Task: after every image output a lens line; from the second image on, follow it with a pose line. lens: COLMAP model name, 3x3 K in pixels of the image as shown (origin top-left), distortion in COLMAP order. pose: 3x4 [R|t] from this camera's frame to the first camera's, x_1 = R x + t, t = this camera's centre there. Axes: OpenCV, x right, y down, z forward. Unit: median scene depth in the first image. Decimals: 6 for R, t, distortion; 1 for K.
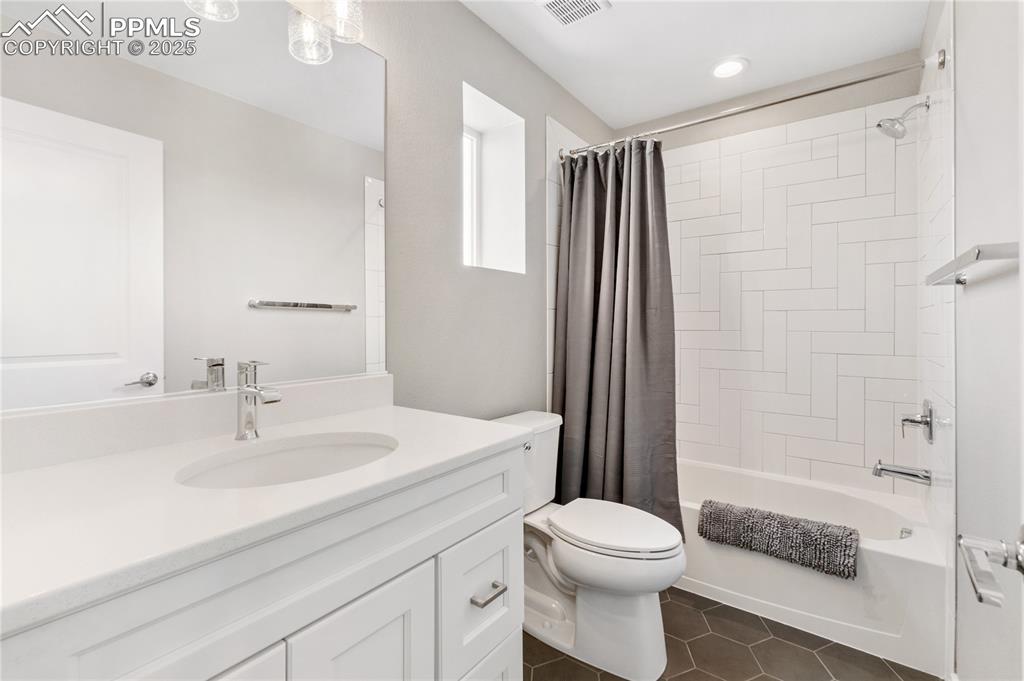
lens RADIAL K [[445.1, 0, 509.7], [0, 445.1, 336.8], [0, 0, 1]] dist [-0.002574, -0.000217]
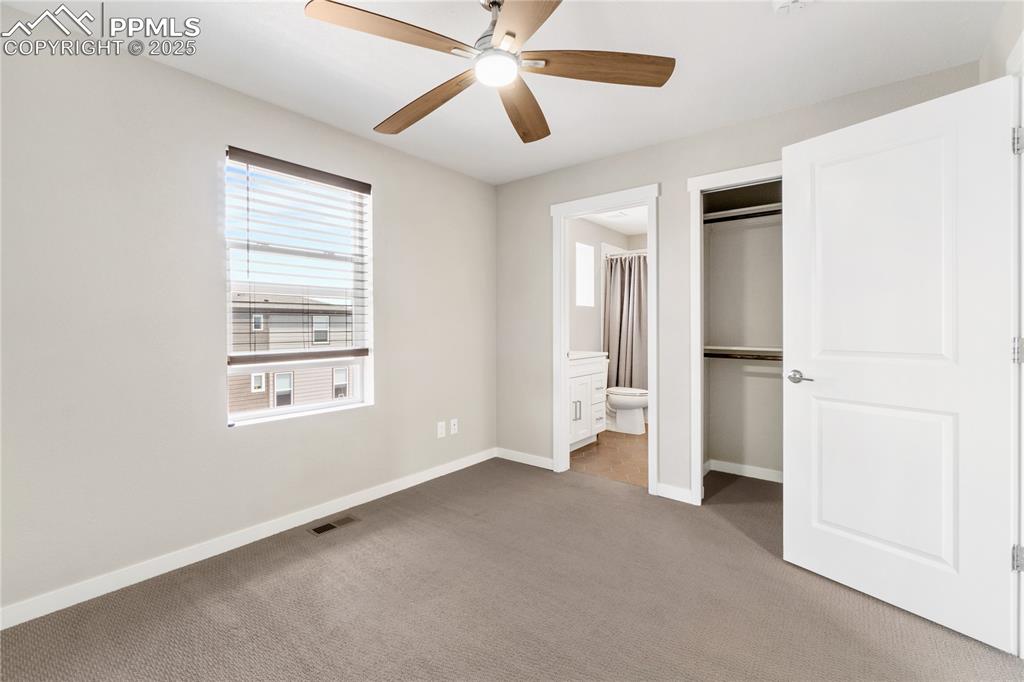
lens RADIAL K [[445.1, 0, 509.7], [0, 445.1, 337.3], [0, 0, 1]] dist [-0.002574, -0.000217]
pose [[0.999643, -0.002410, -0.026598, -0.387238], [0.002583, 0.999976, 0.006492, 0.025343], [0.026582, -0.006559, 0.999625, -1.605346]]
